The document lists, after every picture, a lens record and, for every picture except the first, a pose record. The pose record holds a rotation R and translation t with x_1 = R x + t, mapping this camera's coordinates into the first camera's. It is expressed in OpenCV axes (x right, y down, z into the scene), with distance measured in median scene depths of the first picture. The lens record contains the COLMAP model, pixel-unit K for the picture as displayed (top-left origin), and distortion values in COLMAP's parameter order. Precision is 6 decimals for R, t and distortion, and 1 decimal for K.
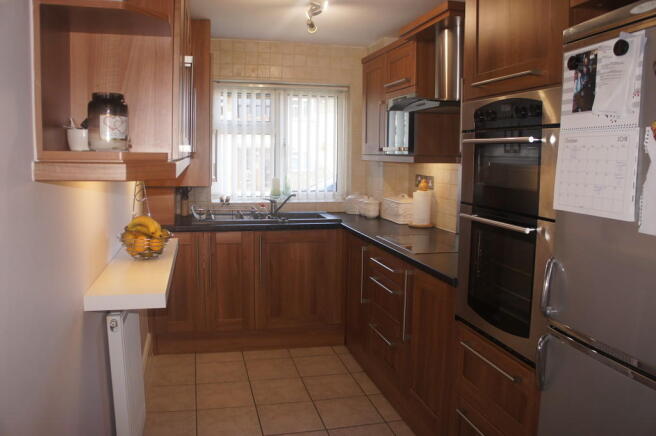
lens RADIAL K [[513.8, 0, 328.0], [0, 513.8, 218.0], [0, 0, 1]] dist [-0.178278, 0.129501]
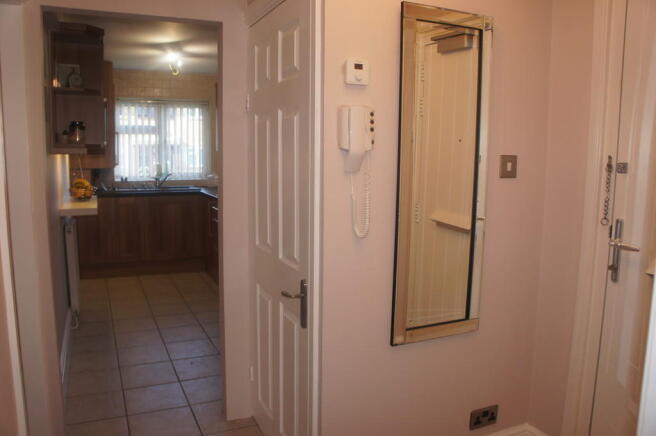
lens RADIAL K [[513.8, 0, 328.0], [0, 513.8, 218.0], [0, 0, 1]] dist [-0.178278, 0.129501]
pose [[0.982450, -0.025468, 0.184781, 0.110230], [0.024008, 0.999660, 0.010136, 0.079569], [-0.184976, -0.005522, 0.982728, -0.549335]]
